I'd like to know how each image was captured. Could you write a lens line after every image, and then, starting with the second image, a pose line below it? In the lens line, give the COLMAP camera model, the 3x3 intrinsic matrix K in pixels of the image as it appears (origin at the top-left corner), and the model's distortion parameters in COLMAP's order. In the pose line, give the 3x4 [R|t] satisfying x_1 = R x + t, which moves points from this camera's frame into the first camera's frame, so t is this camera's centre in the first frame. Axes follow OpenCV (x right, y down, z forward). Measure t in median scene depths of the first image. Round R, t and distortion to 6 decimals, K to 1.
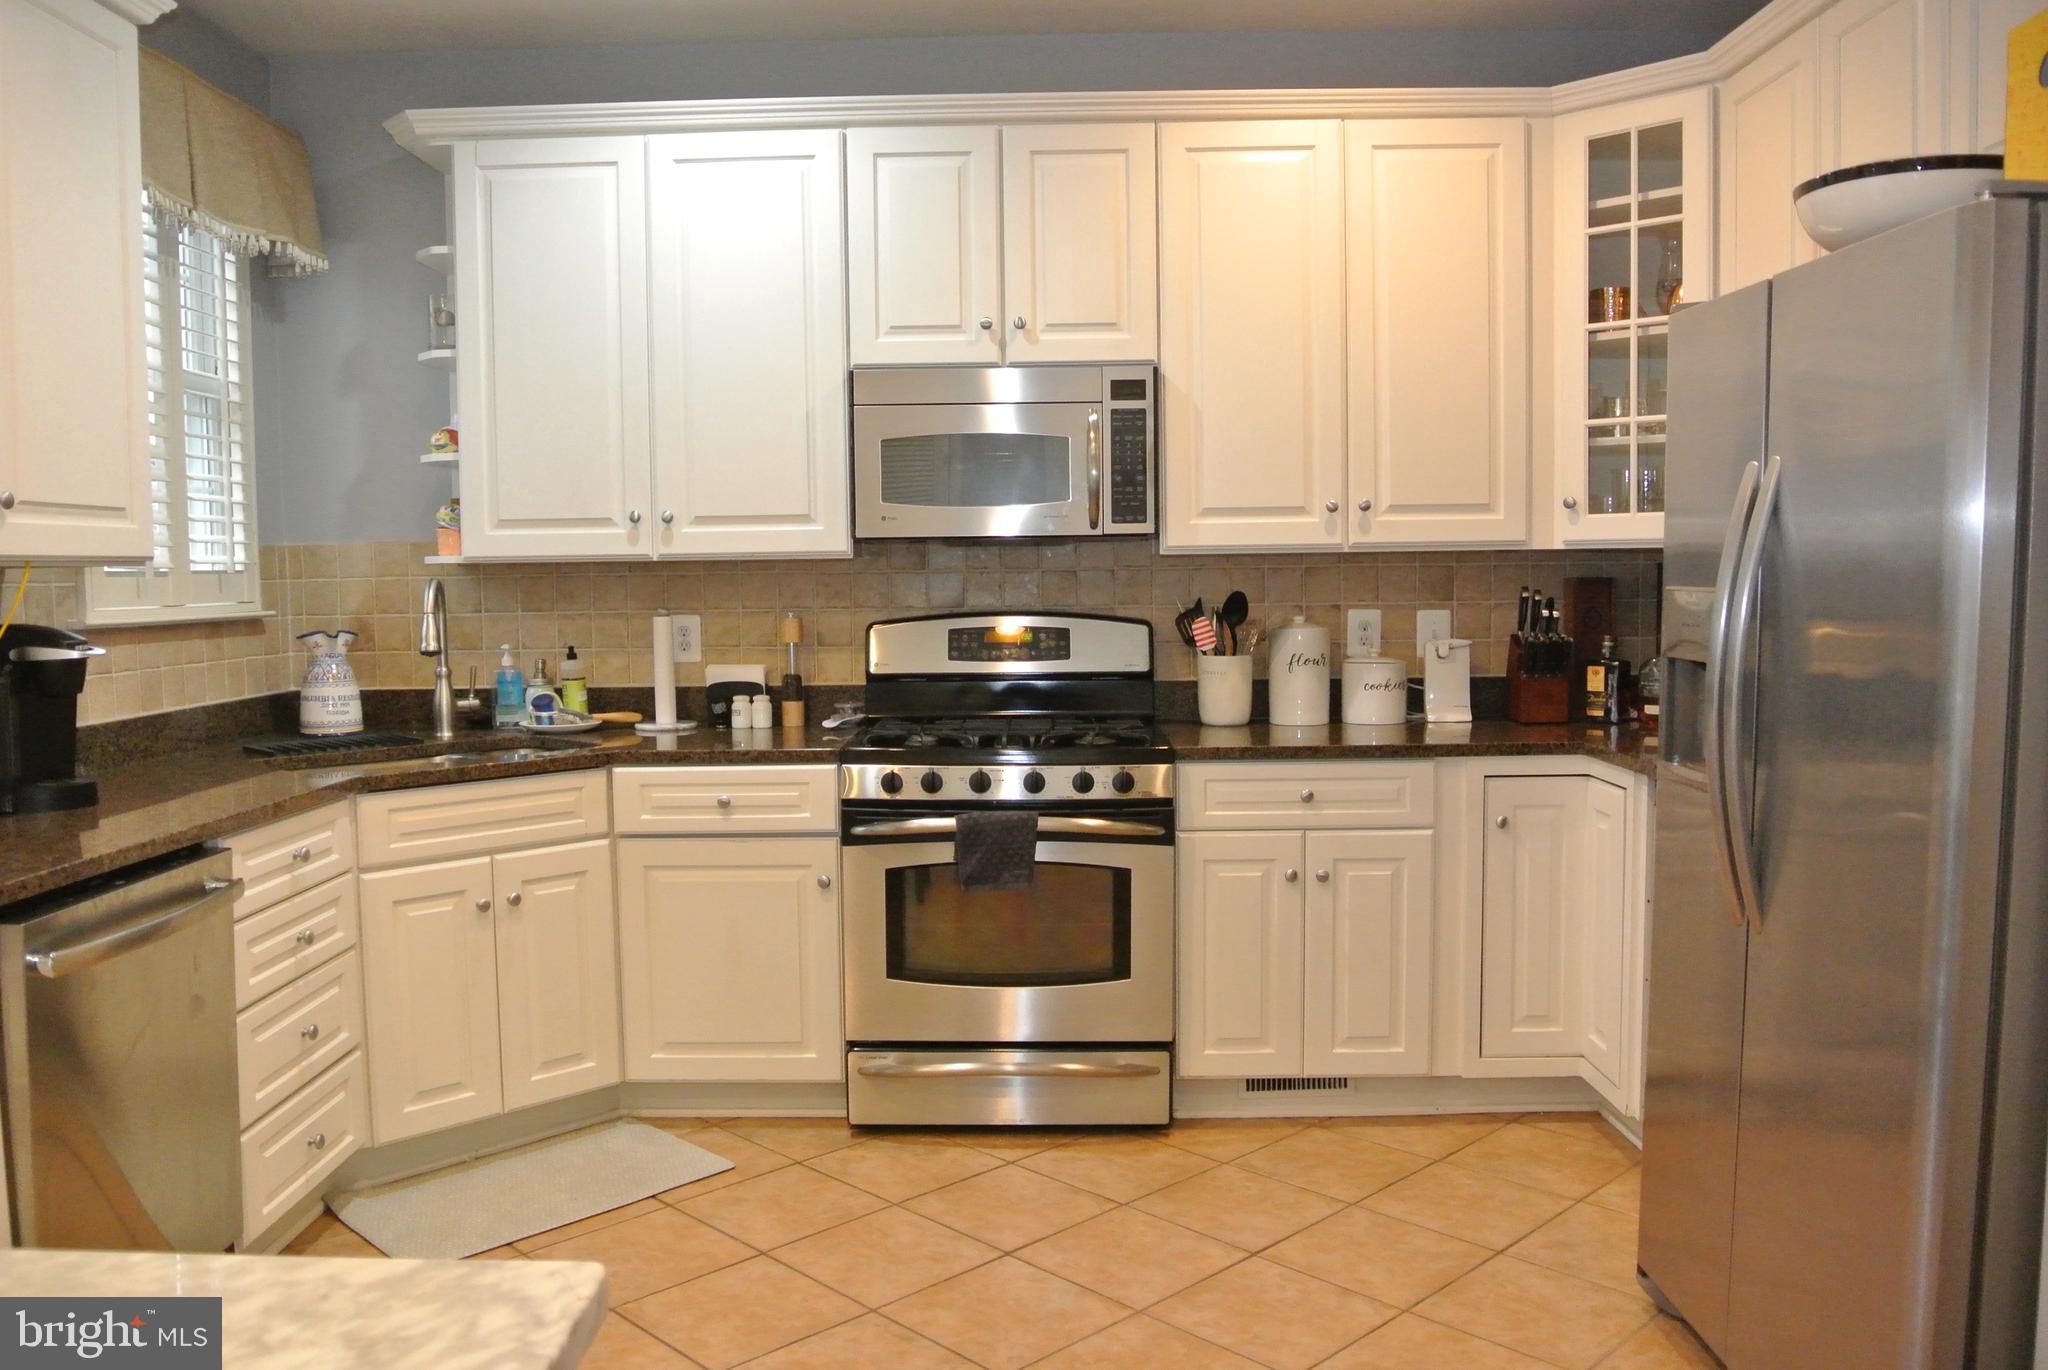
lens RADIAL K [[1581.9, 0, 980.6], [0, 1581.9, 687.9], [0, 0, 1]] dist [-0.090852, 0.039786]
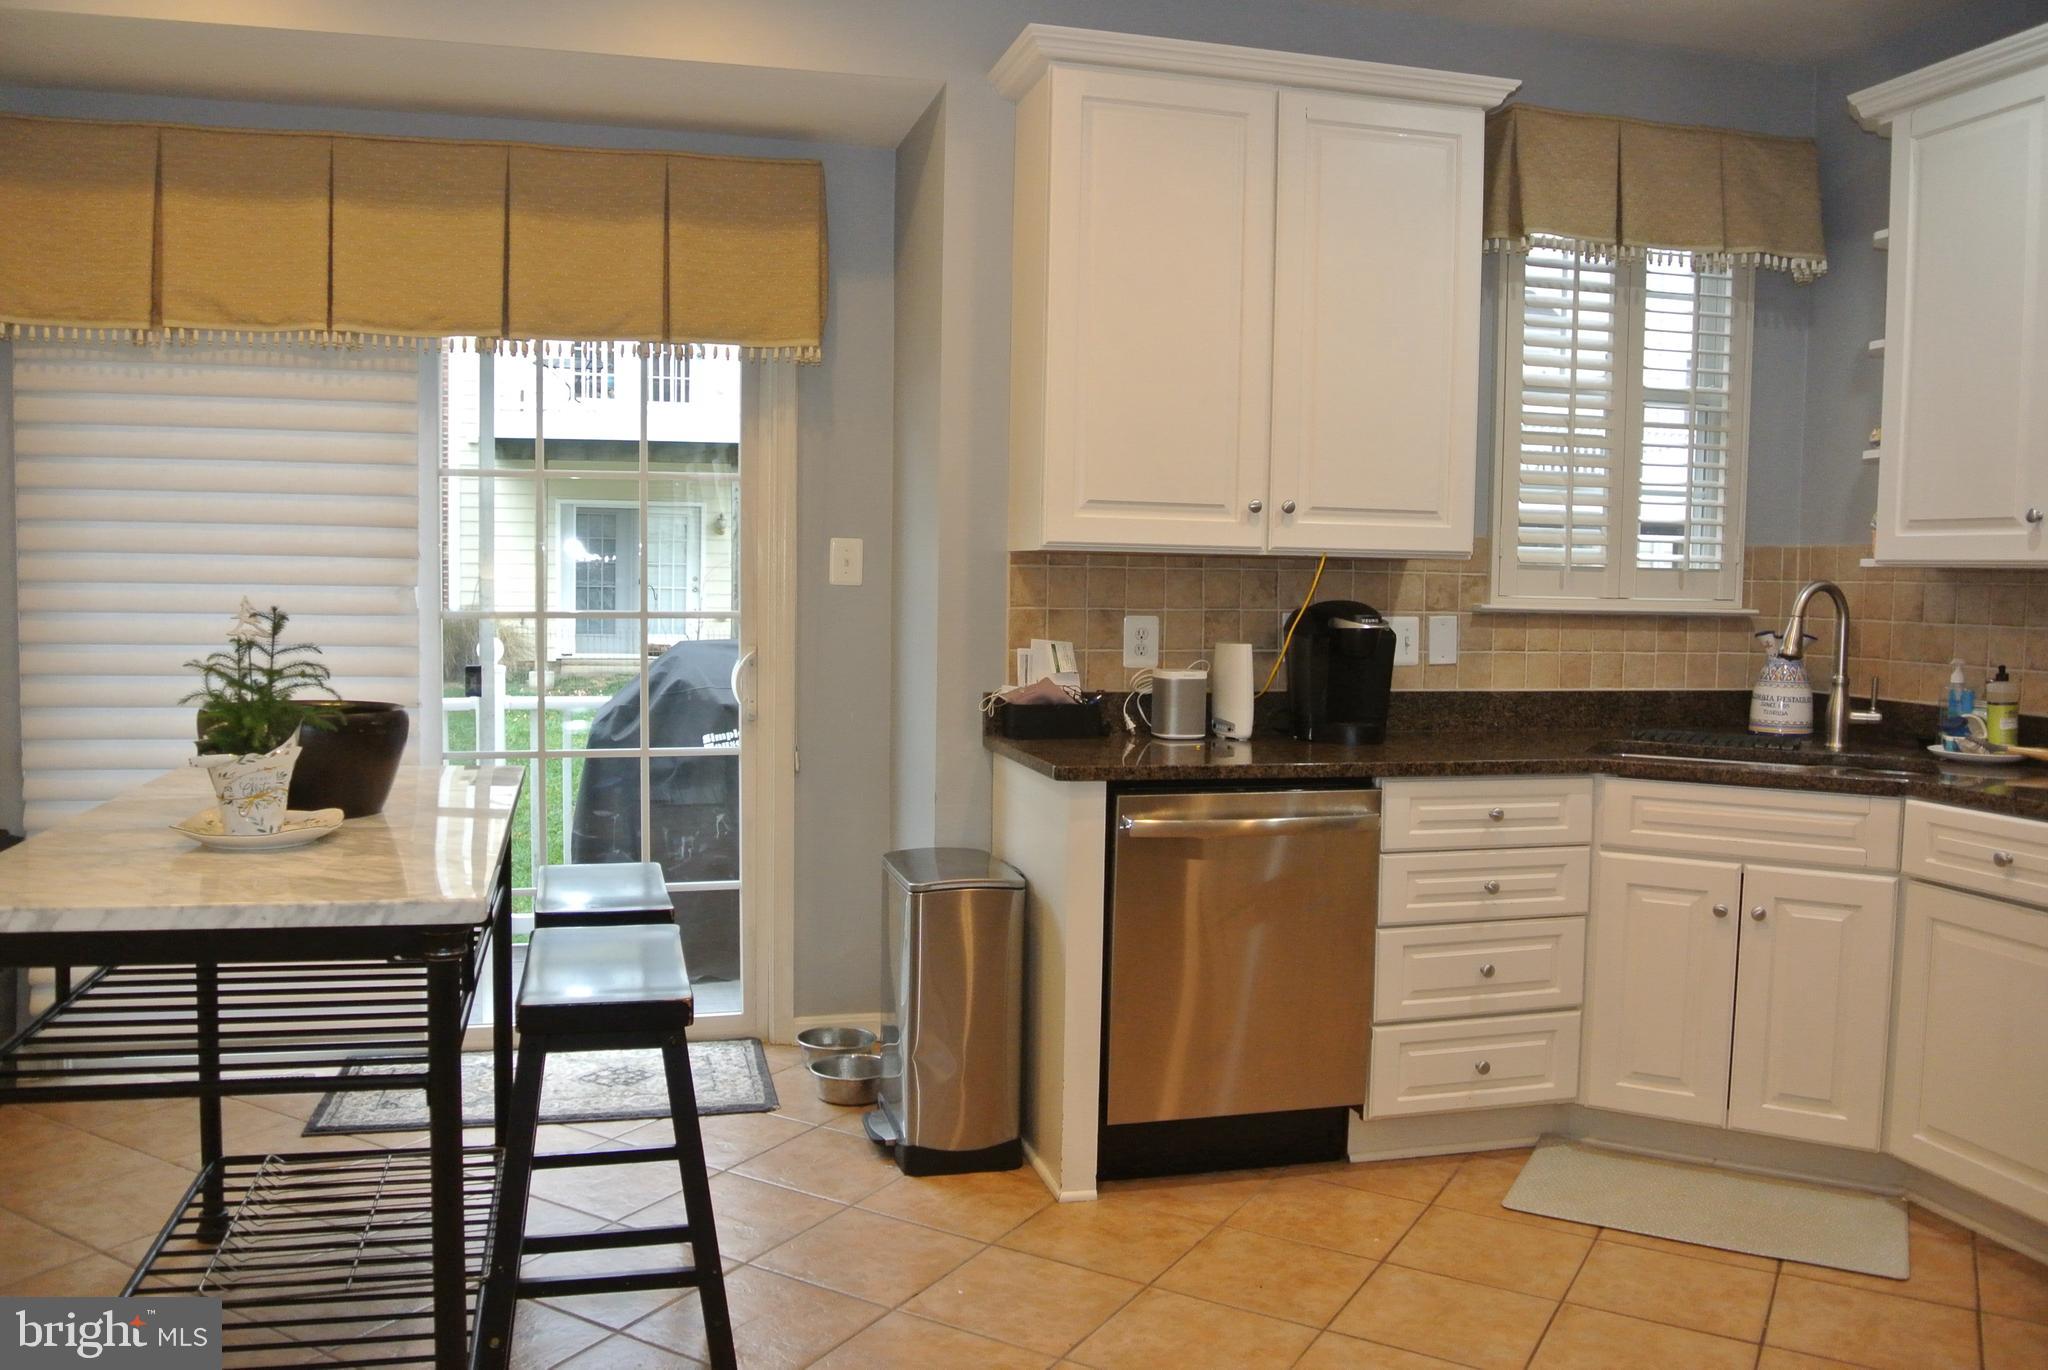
lens RADIAL K [[1581.9, 0, 980.6], [0, 1581.9, 687.9], [0, 0, 1]] dist [-0.090852, 0.039786]
pose [[0.260792, 0.085339, -0.961616, 0.449337], [-0.091552, 0.993782, 0.063365, -0.017970], [0.961044, 0.071513, 0.266984, 0.259793]]
